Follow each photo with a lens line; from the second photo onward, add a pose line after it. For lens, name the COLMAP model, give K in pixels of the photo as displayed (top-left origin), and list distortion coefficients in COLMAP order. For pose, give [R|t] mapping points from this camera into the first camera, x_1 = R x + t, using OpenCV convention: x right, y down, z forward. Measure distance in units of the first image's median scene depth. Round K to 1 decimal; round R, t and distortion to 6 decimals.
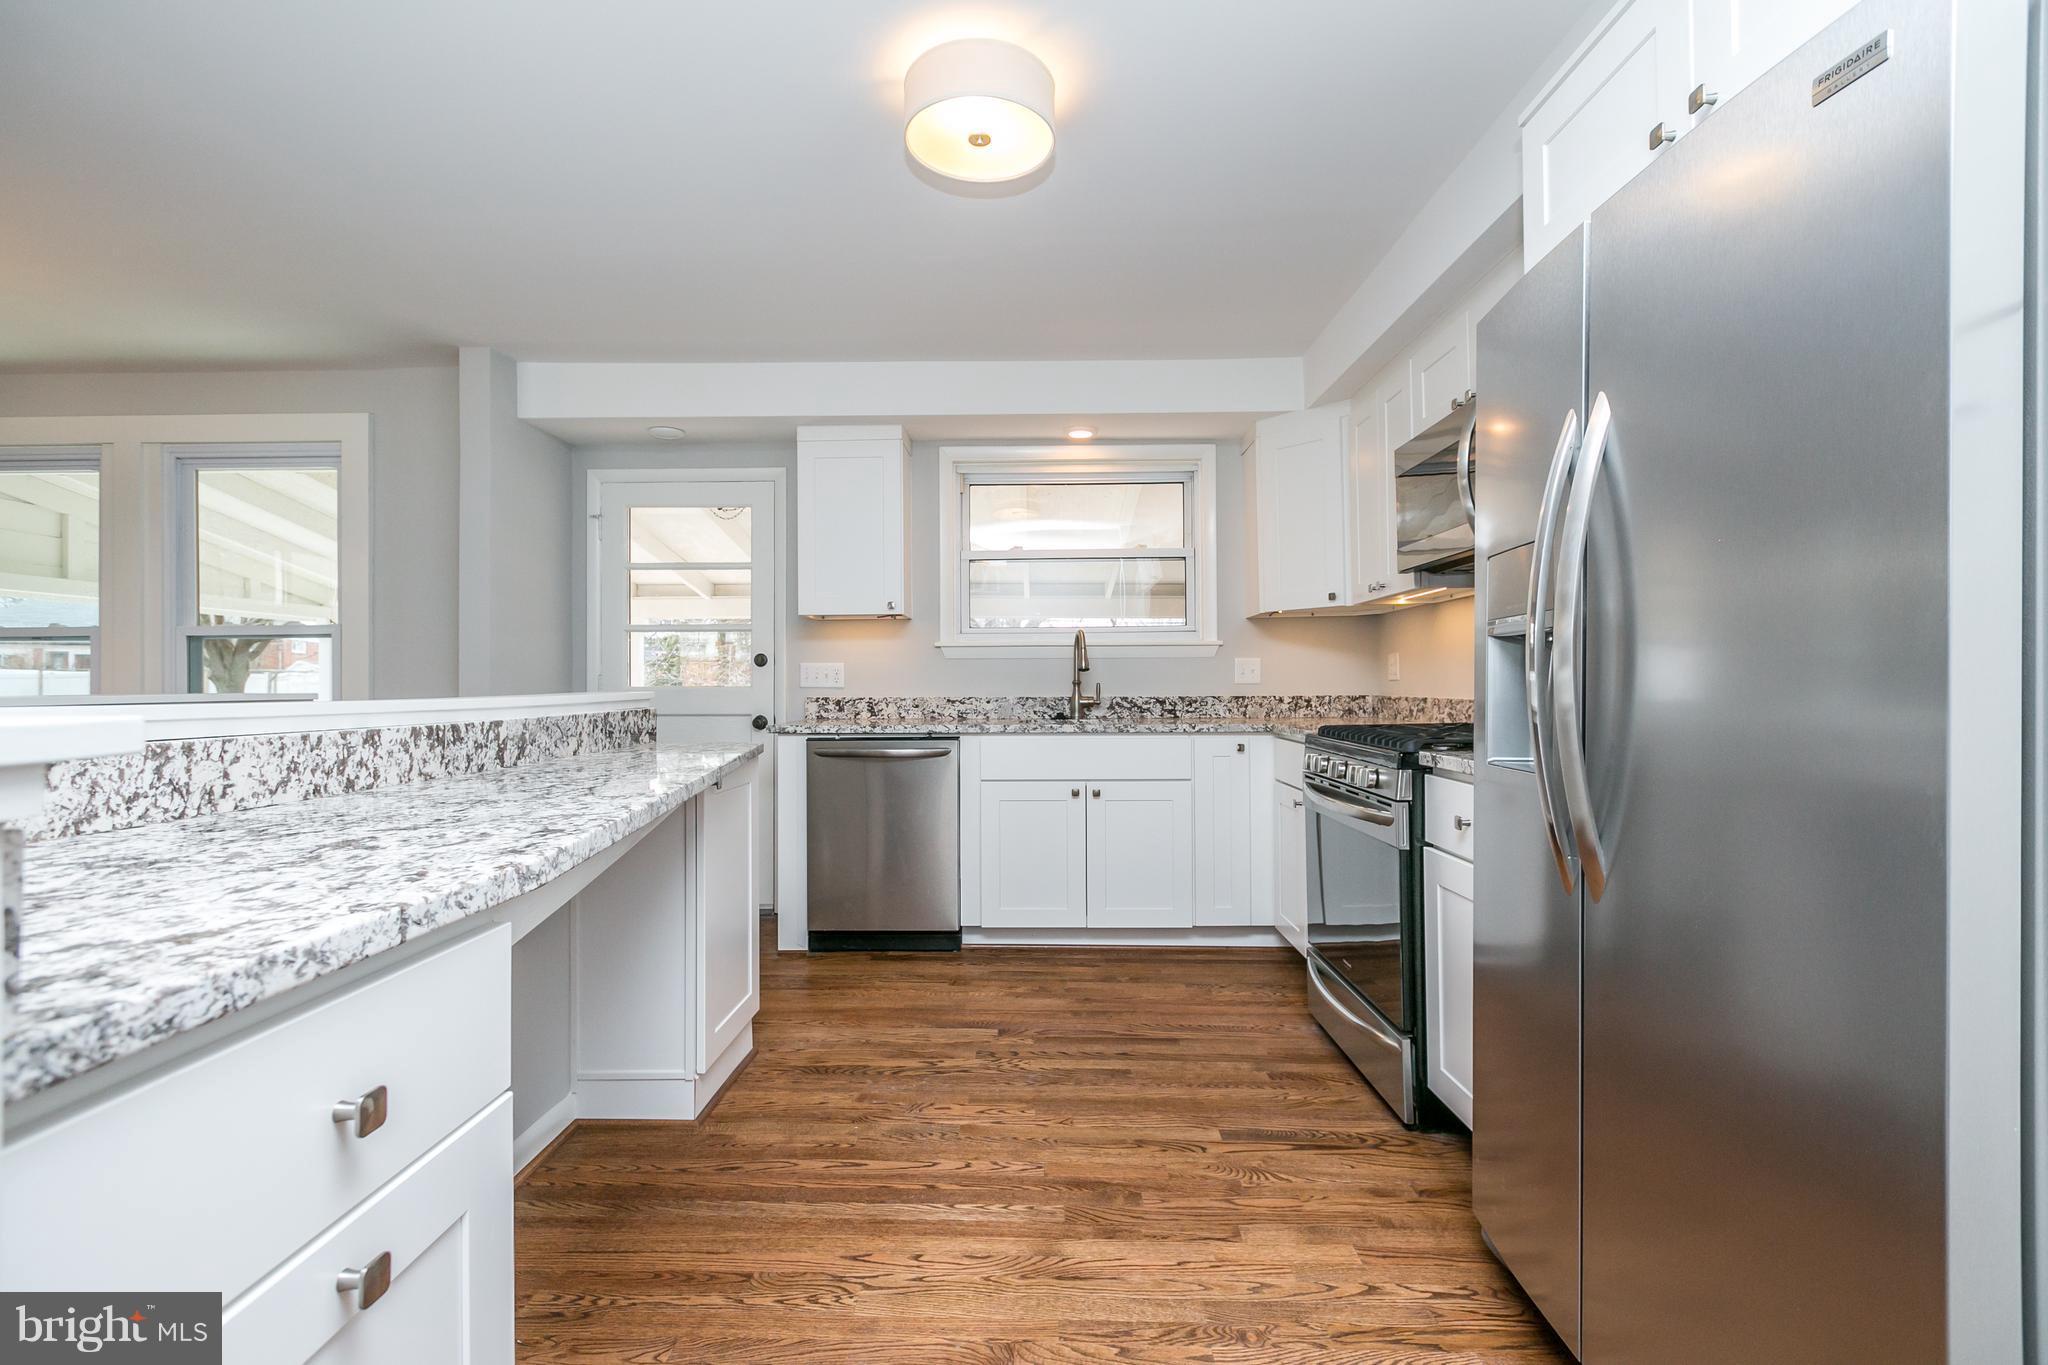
lens RADIAL K [[914.7, 0, 1023.0], [0, 914.7, 668.8], [0, 0, 1]] dist [0.006707, -0.000157]
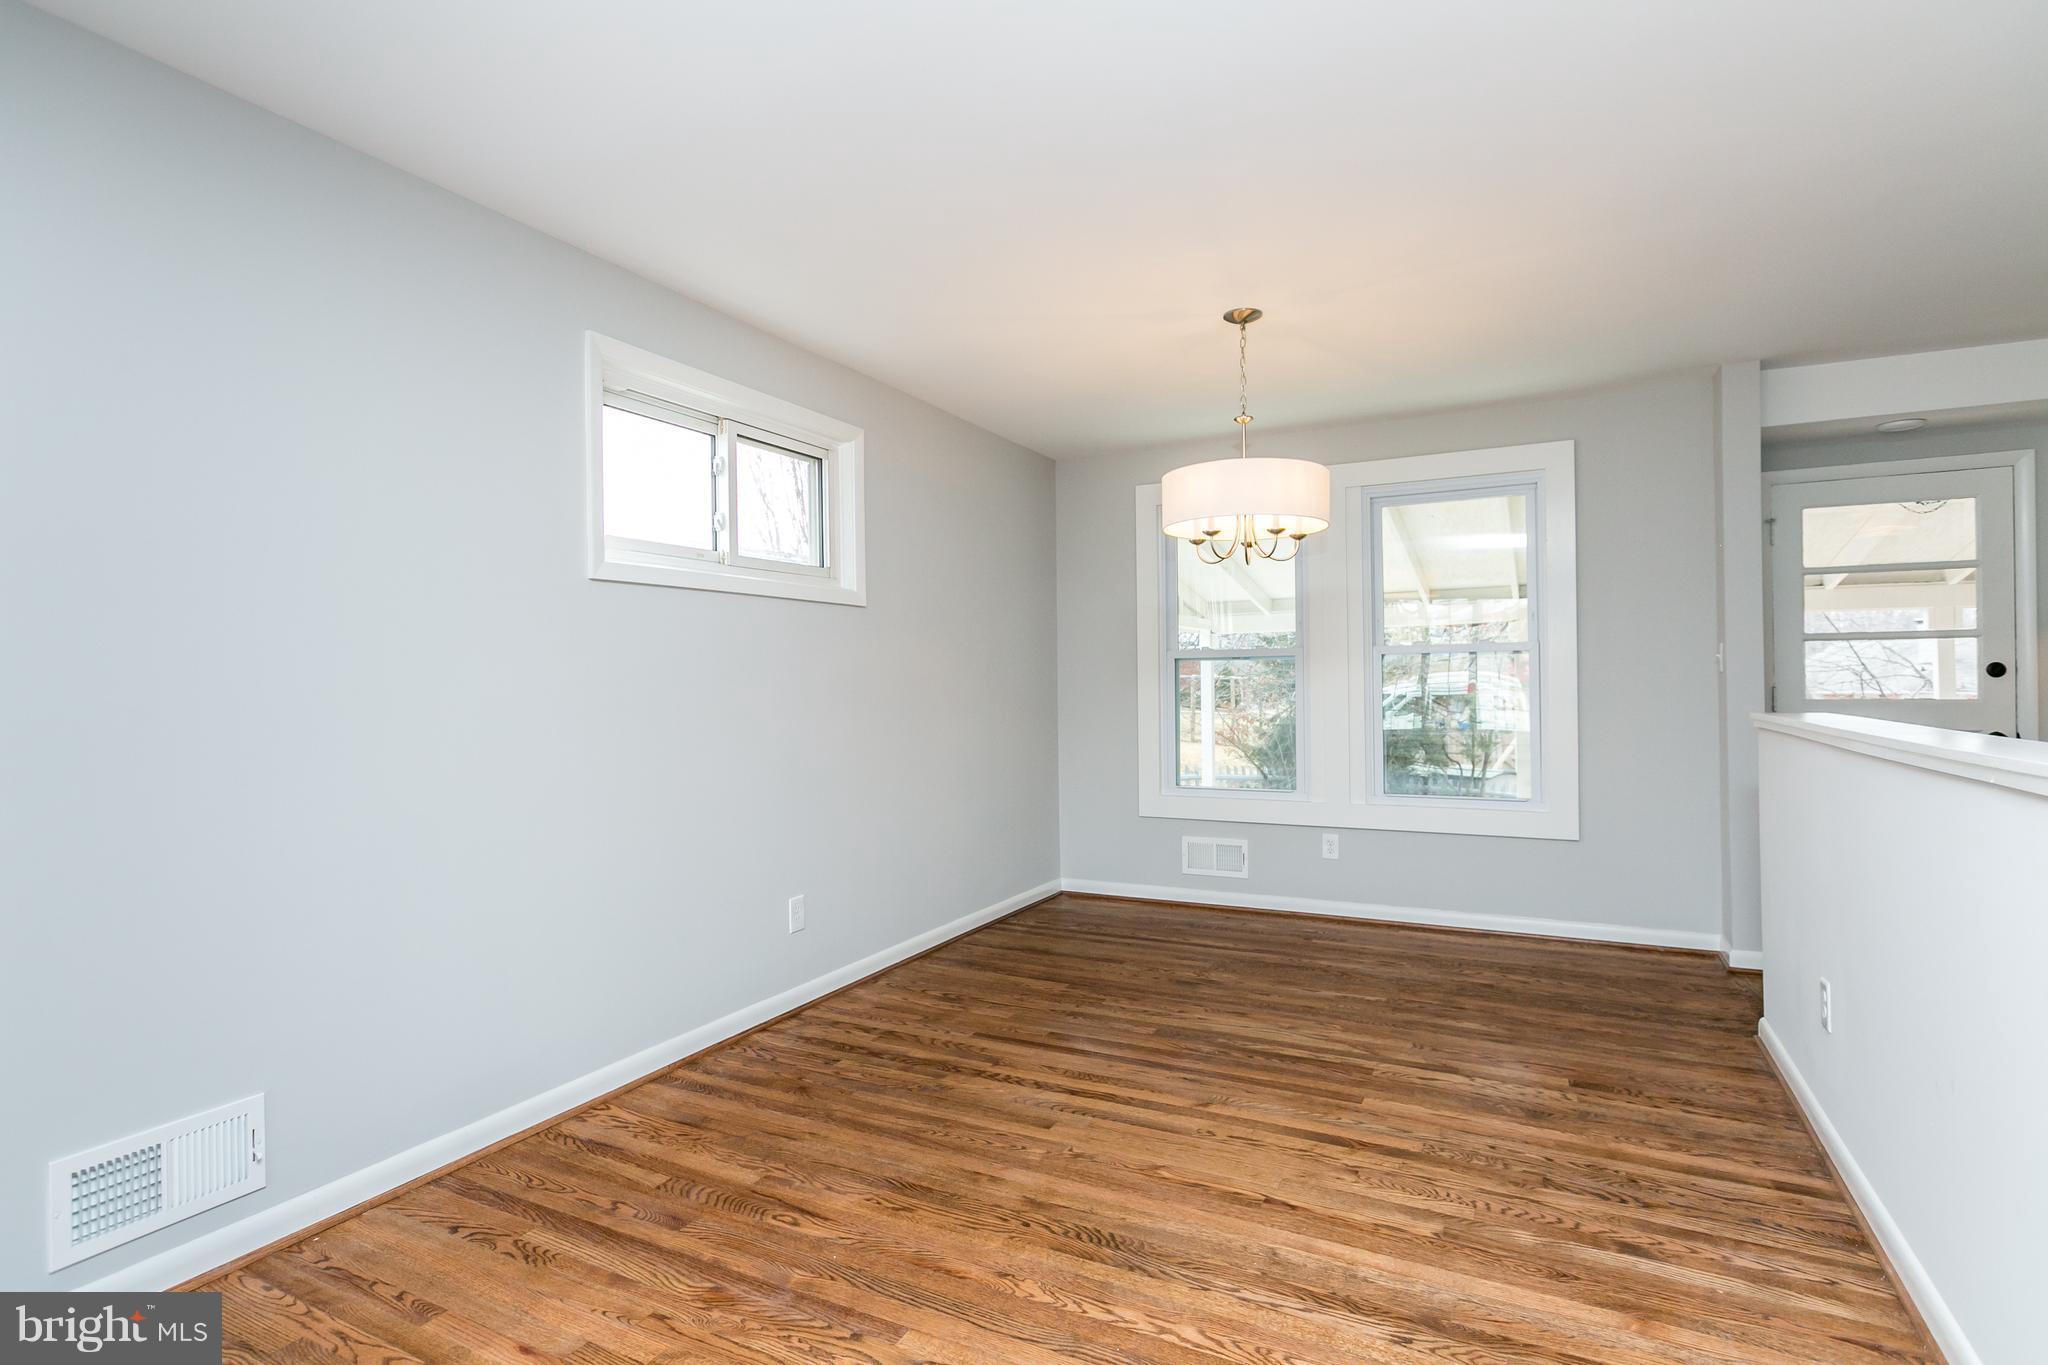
lens RADIAL K [[1014.2, 0, 1035.7], [0, 1014.2, 671.1], [0, 0, 1]] dist [-0.002183, 0.001157]
pose [[0.897983, -0.006441, -0.439983, -1.136469], [0.009551, 0.999943, 0.004856, -0.035009], [0.439927, -0.008563, 0.897993, -0.479287]]
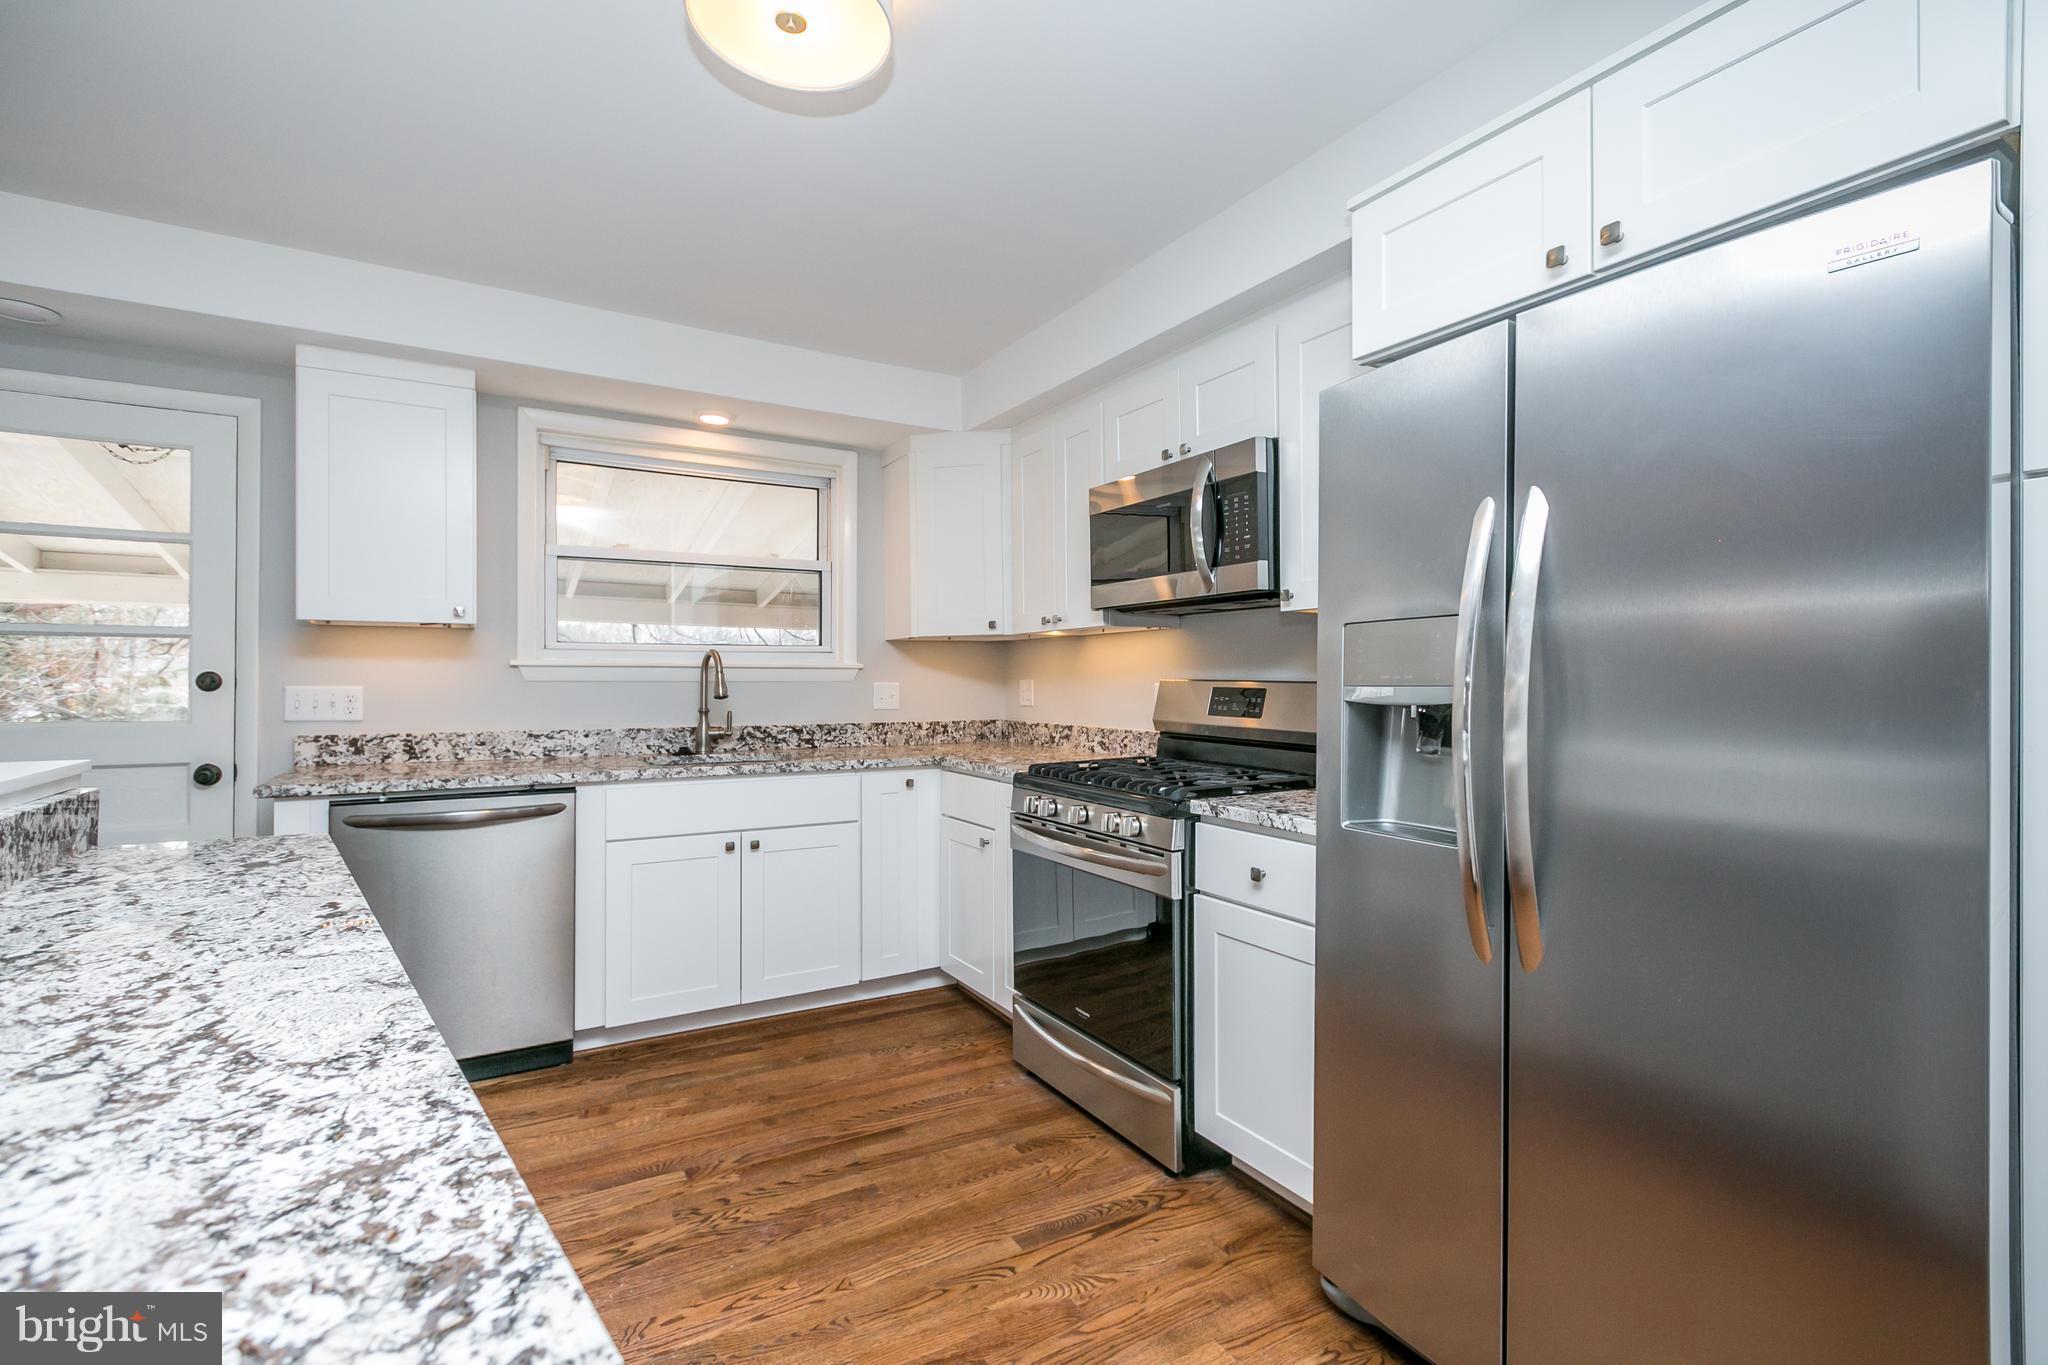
lens RADIAL K [[914.7, 0, 1009.6], [0, 914.7, 670.2], [0, 0, 1]] dist [0.006707, -0.000157]
pose [[0.856904, 0.010995, 0.515359, -0.216760], [-0.012961, 0.999916, 0.000219, -0.042056], [-0.515313, -0.006867, 0.856974, 0.204250]]
